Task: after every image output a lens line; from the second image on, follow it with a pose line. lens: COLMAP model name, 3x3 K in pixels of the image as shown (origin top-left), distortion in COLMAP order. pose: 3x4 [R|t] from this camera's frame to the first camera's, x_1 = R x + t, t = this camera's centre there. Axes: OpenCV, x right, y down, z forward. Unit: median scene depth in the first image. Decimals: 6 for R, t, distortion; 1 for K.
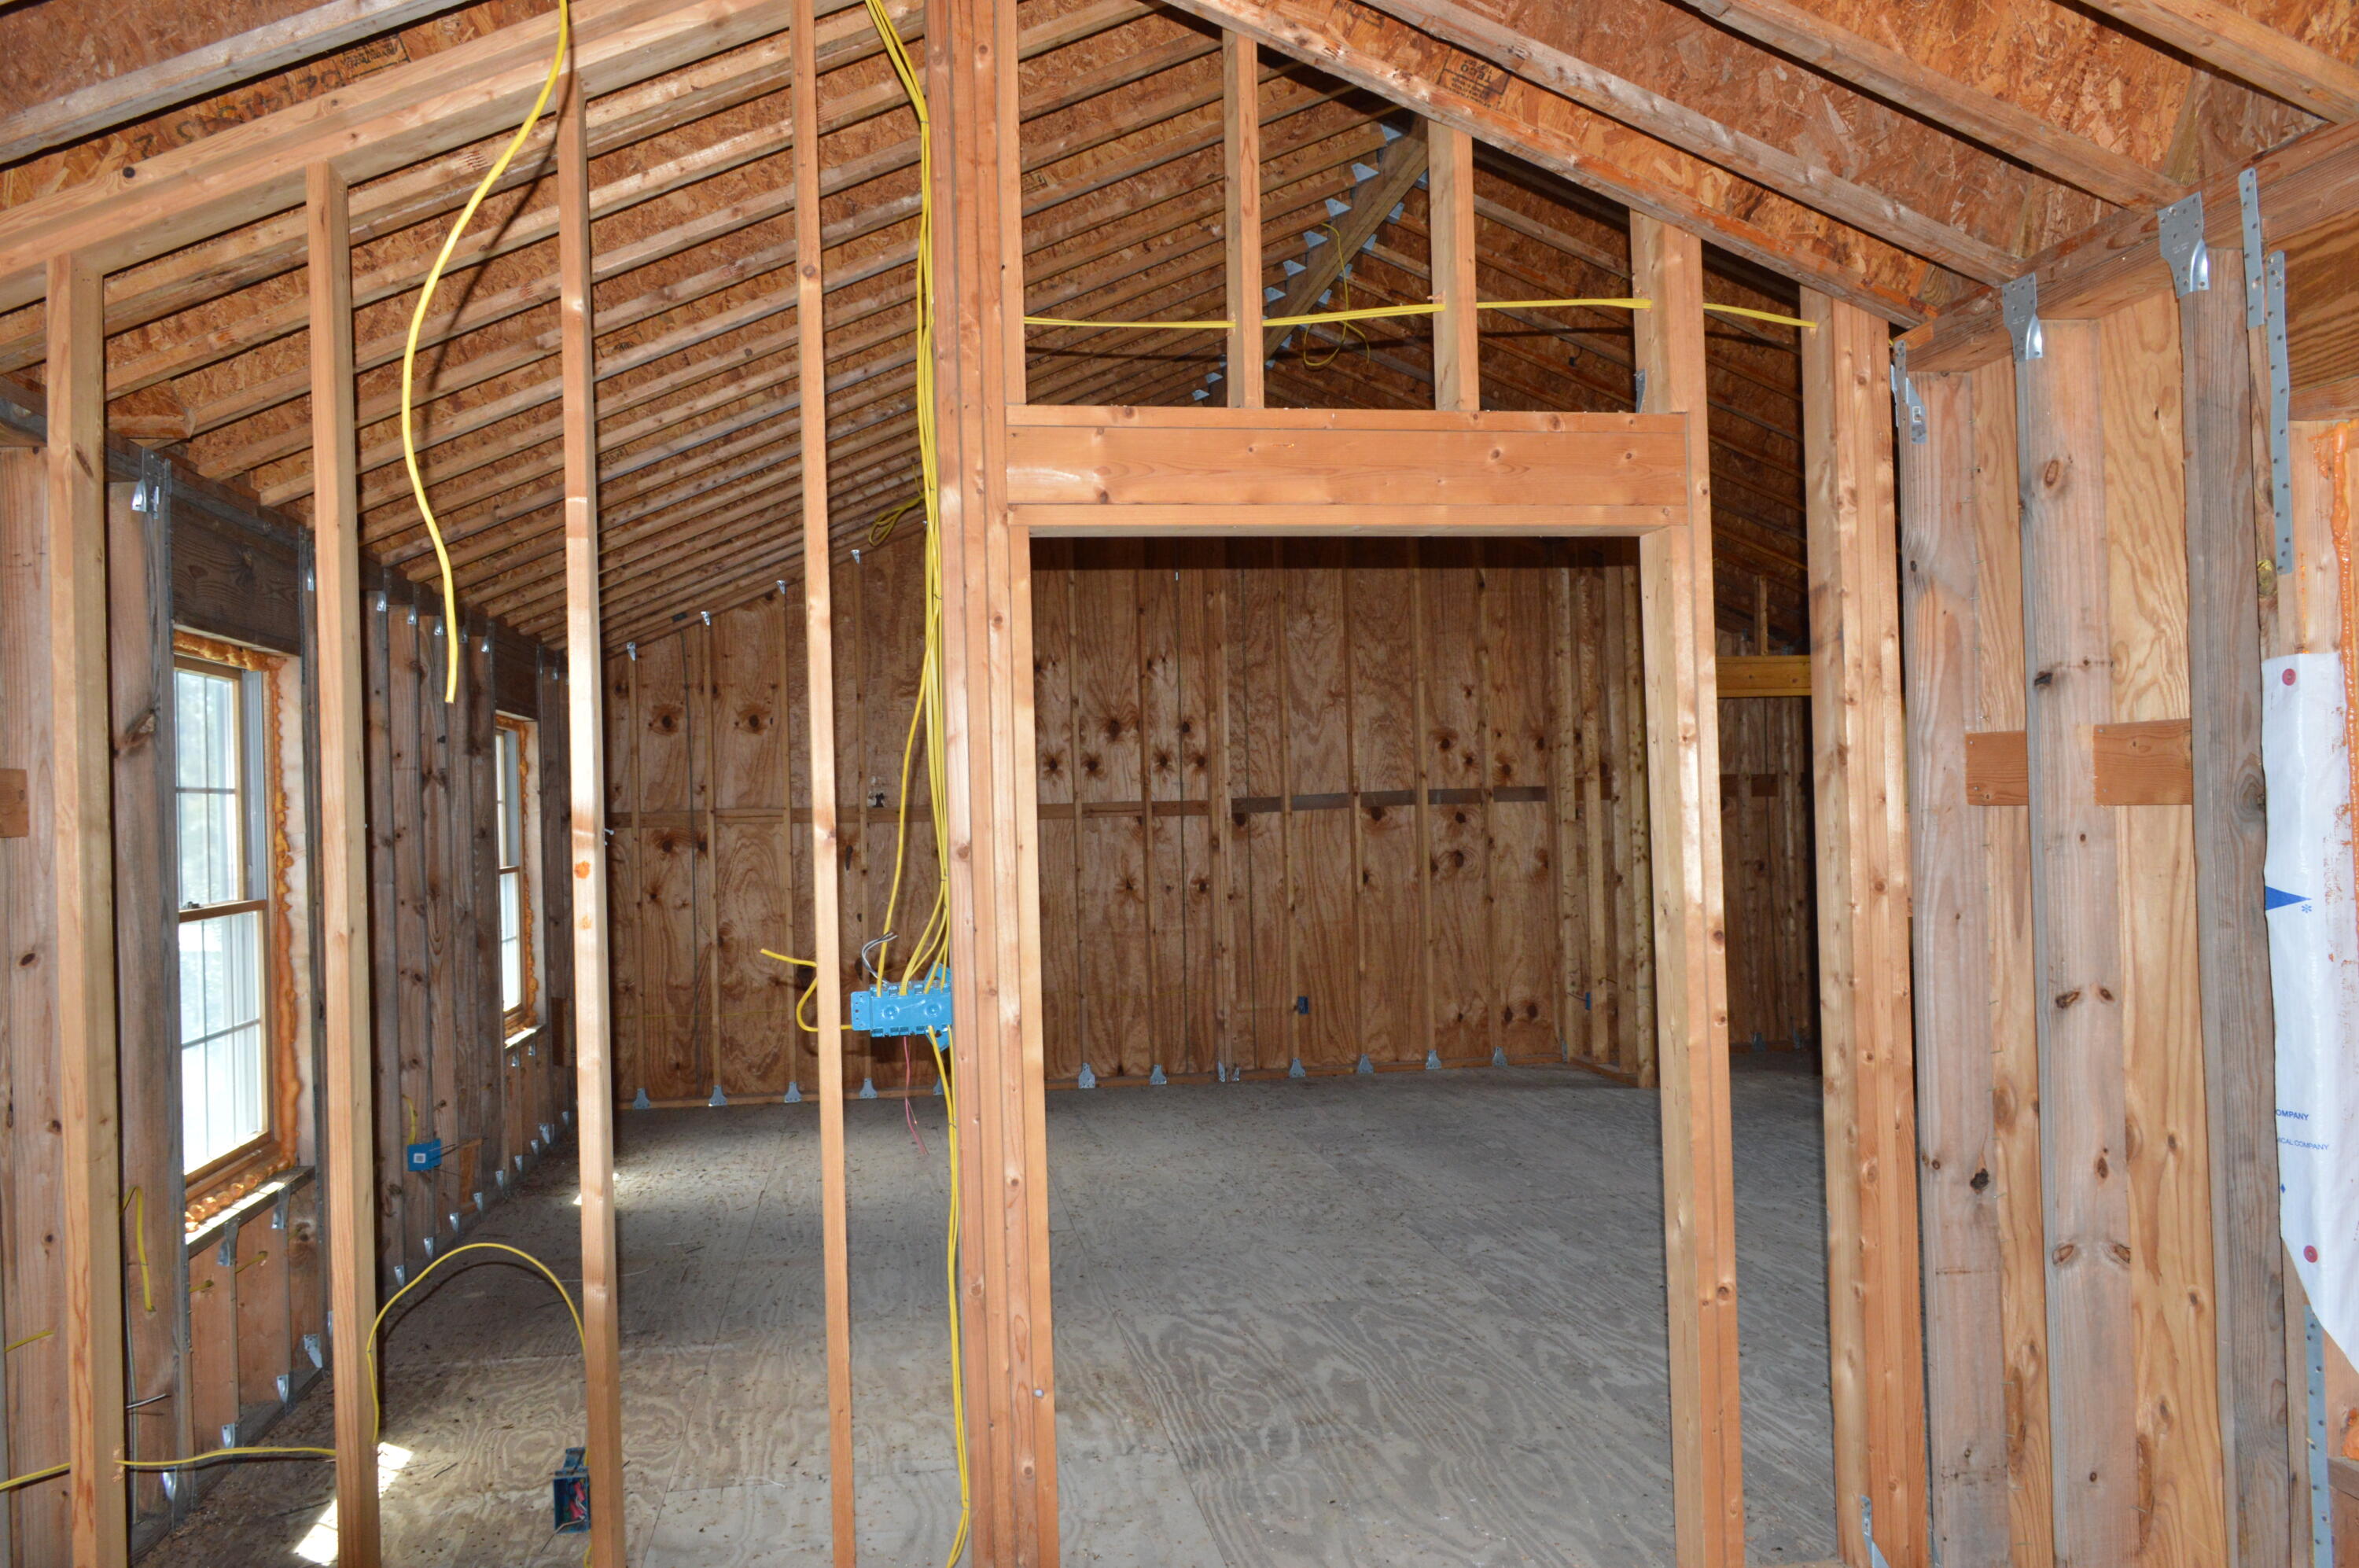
lens RADIAL K [[1842.3, 0, 1180.9], [0, 1842.3, 782.0], [0, 0, 1]] dist [-0.021665, 0.010864]
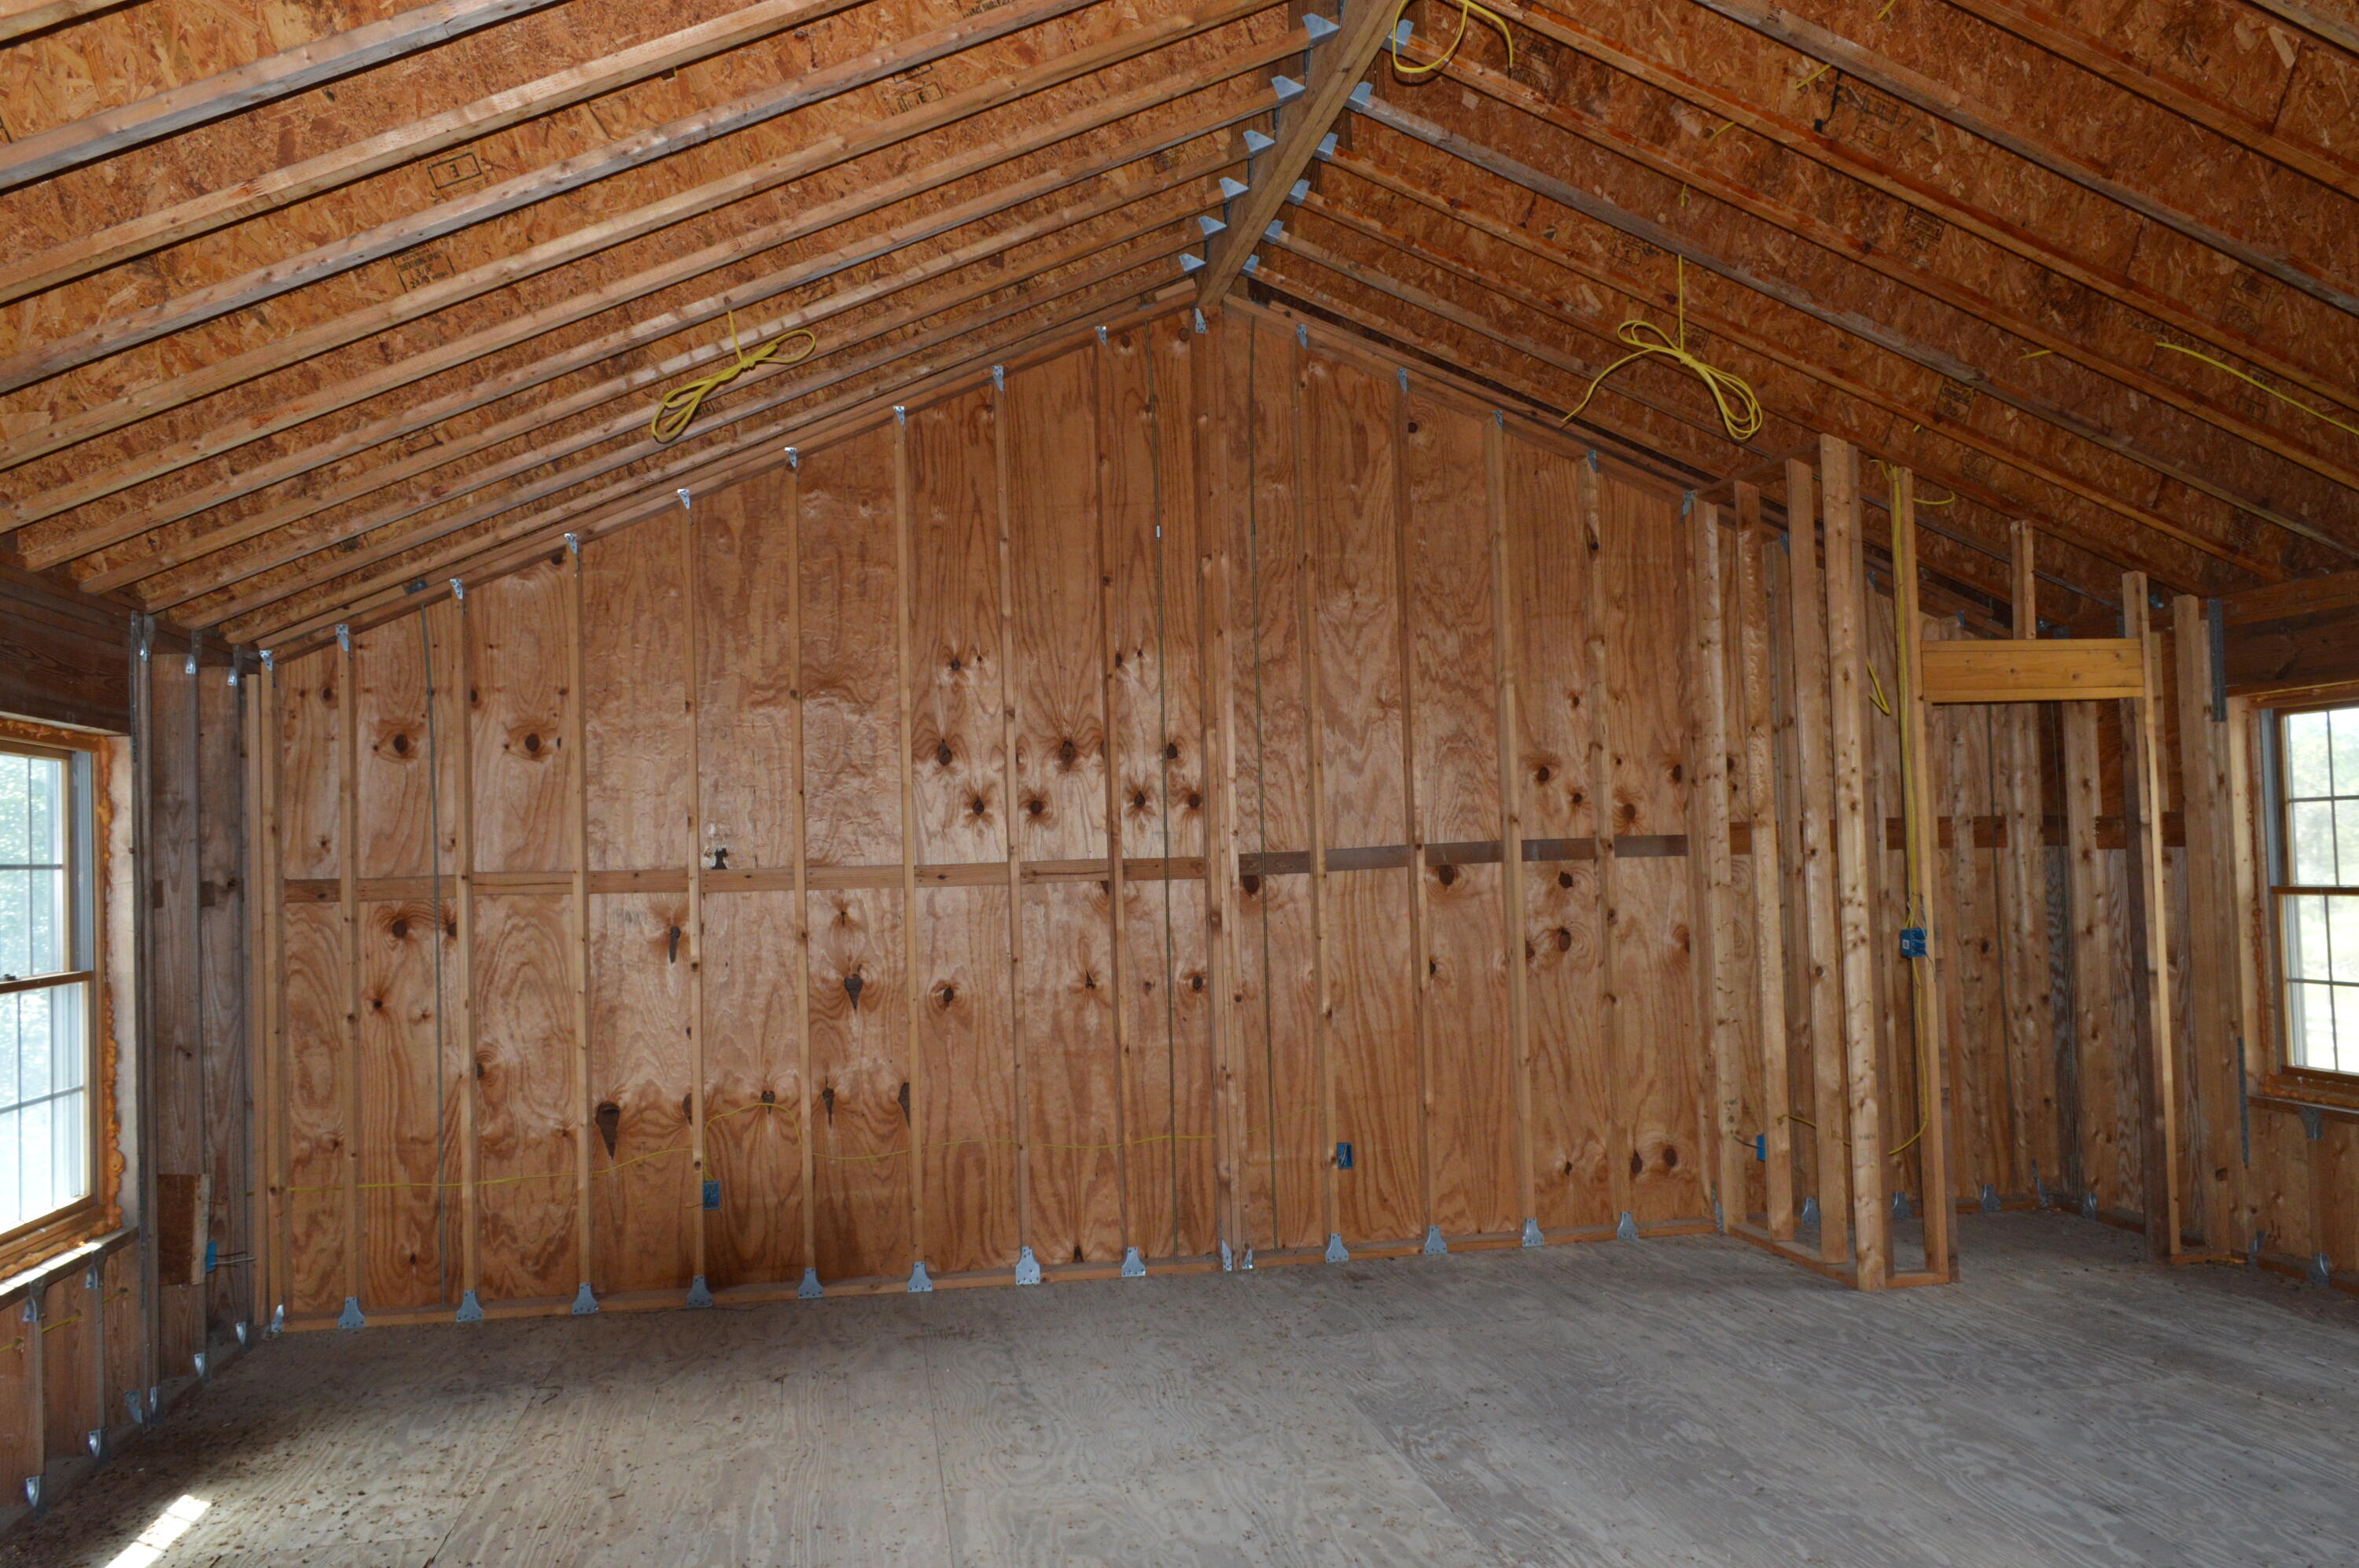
lens RADIAL K [[1842.3, 0, 1173.8], [0, 1842.3, 784.2], [0, 0, 1]] dist [-0.021665, 0.010864]
pose [[0.999944, -0.003443, 0.009986, -0.003708], [0.003694, 0.999677, -0.025148, -0.000001], [-0.009897, 0.025183, 0.999634, 0.325610]]
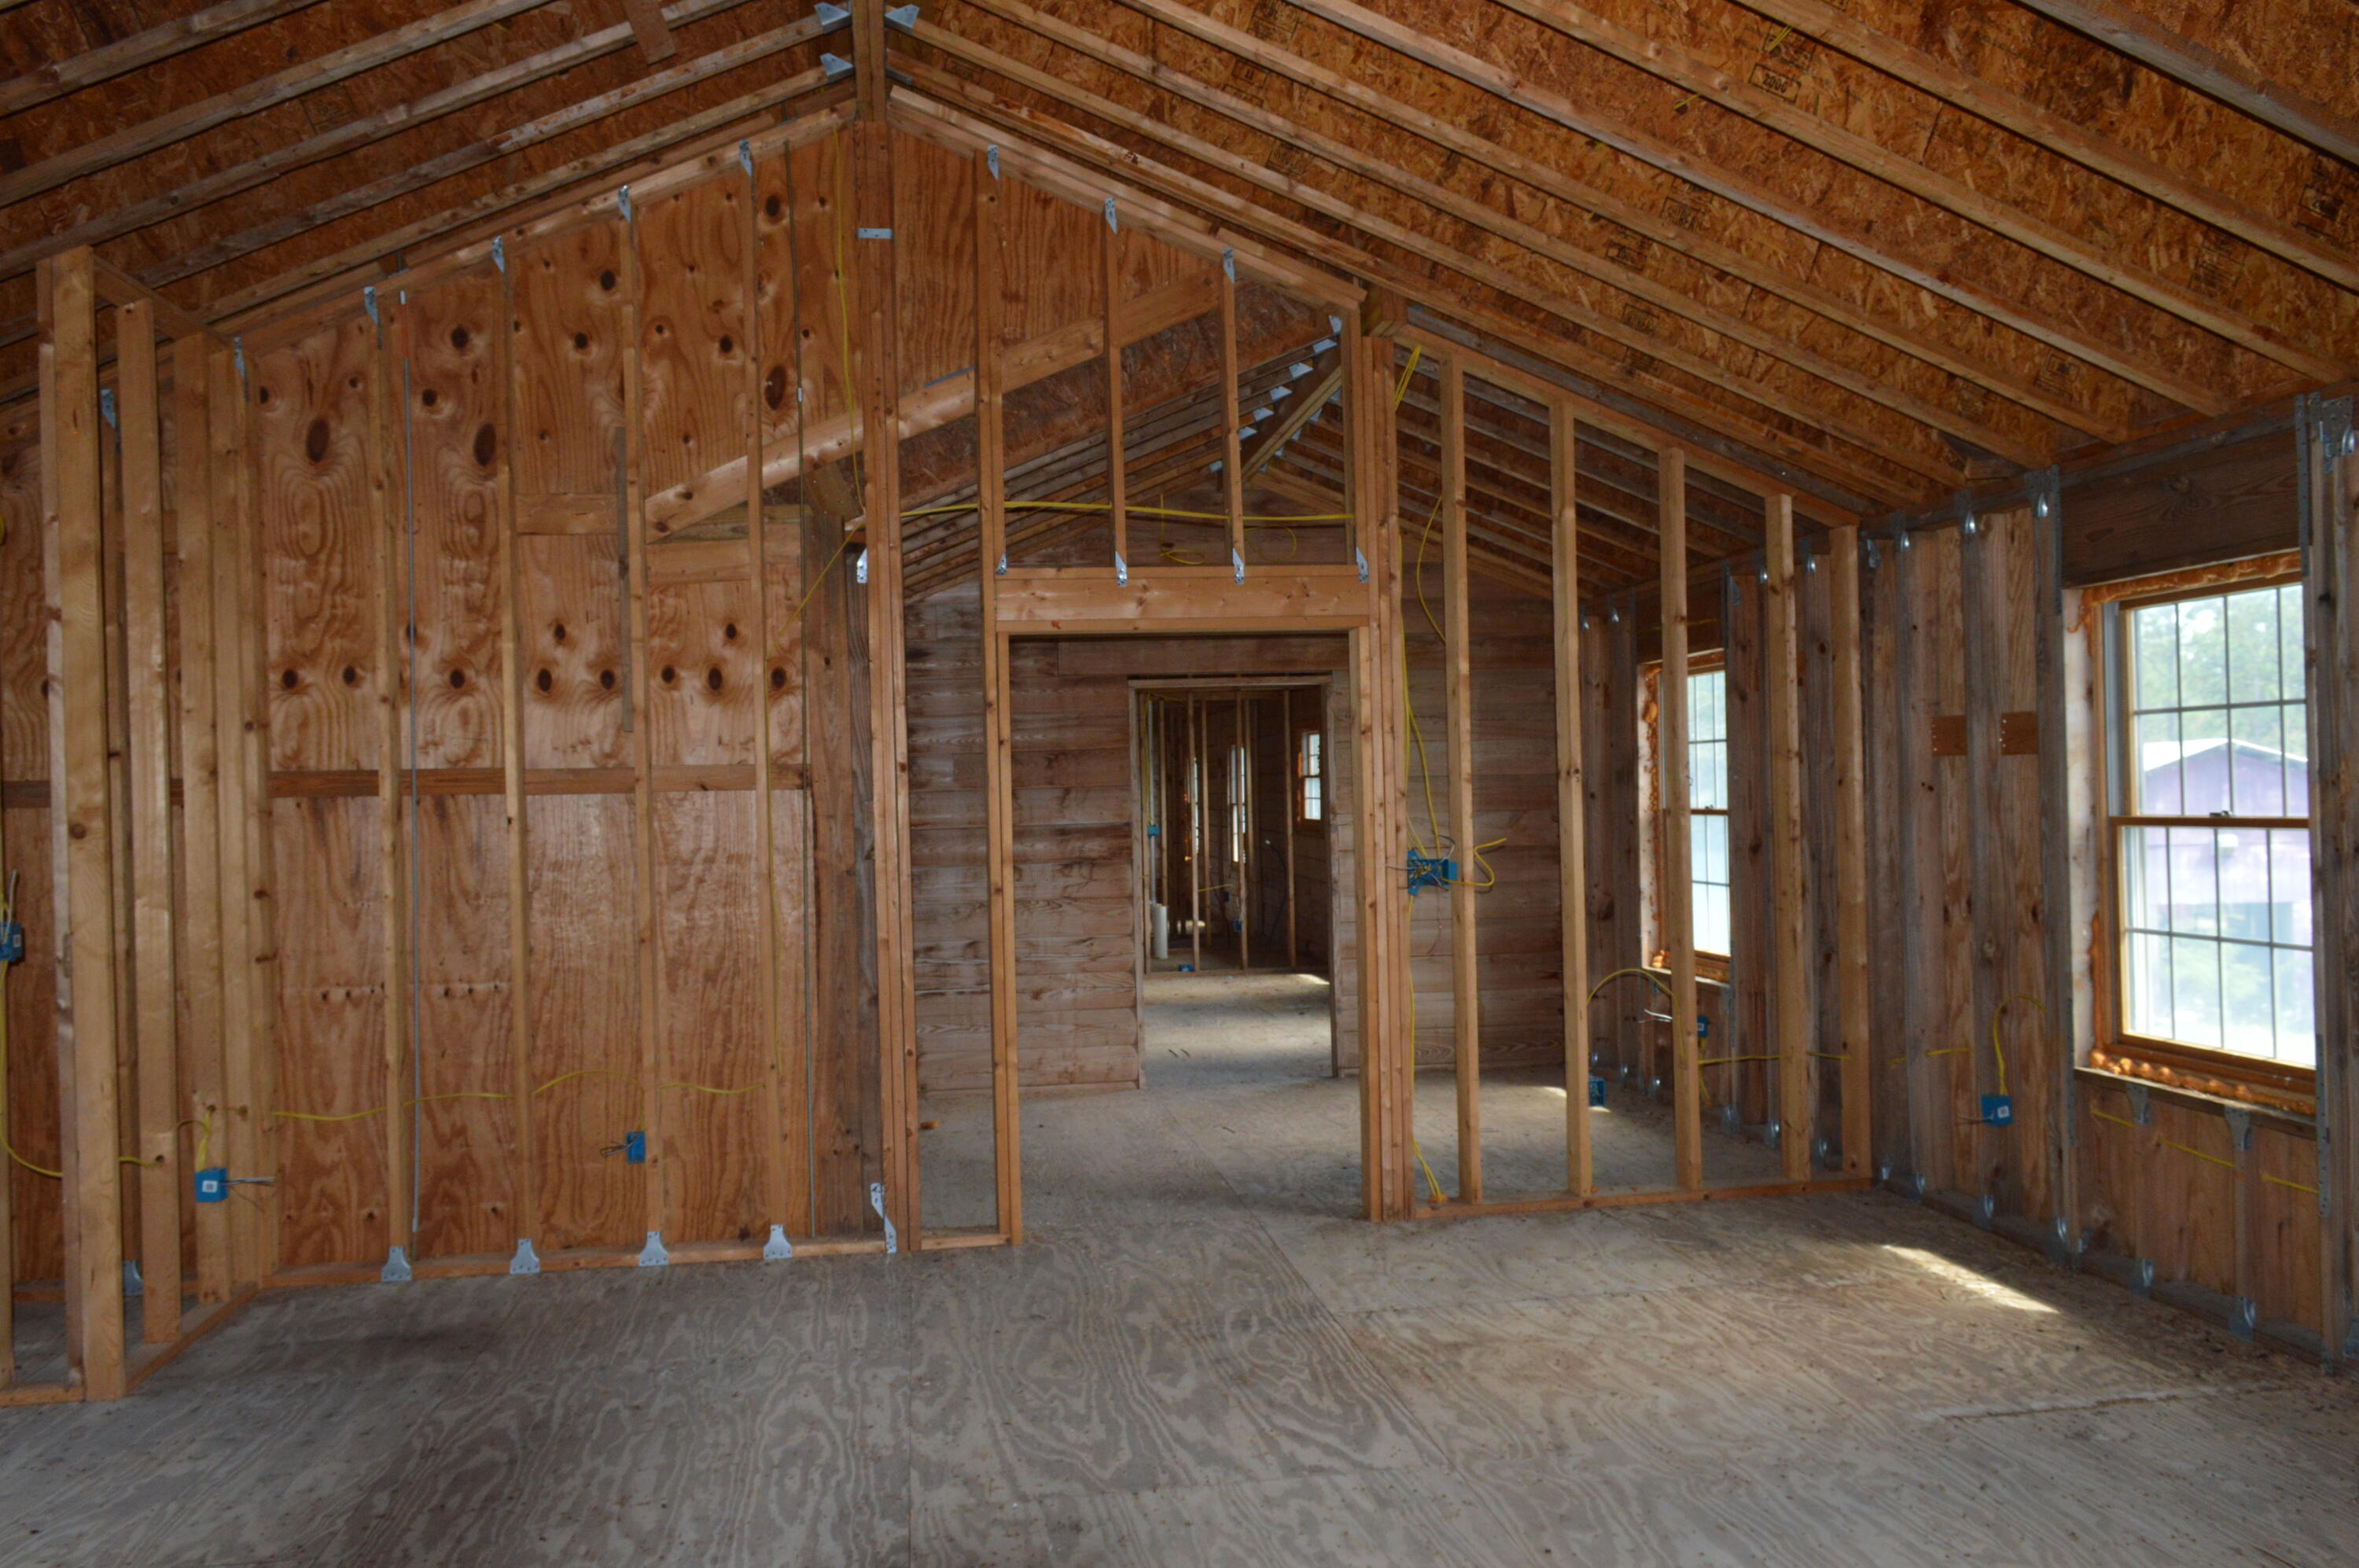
lens RADIAL K [[1842.3, 0, 1179.6], [0, 1842.3, 785.2], [0, 0, 1]] dist [-0.021665, 0.010864]
pose [[-0.998390, 0.054604, 0.015367, 0.042516], [0.054384, 0.998417, -0.014363, 0.025565], [-0.016127, -0.013504, -0.999779, 1.627145]]
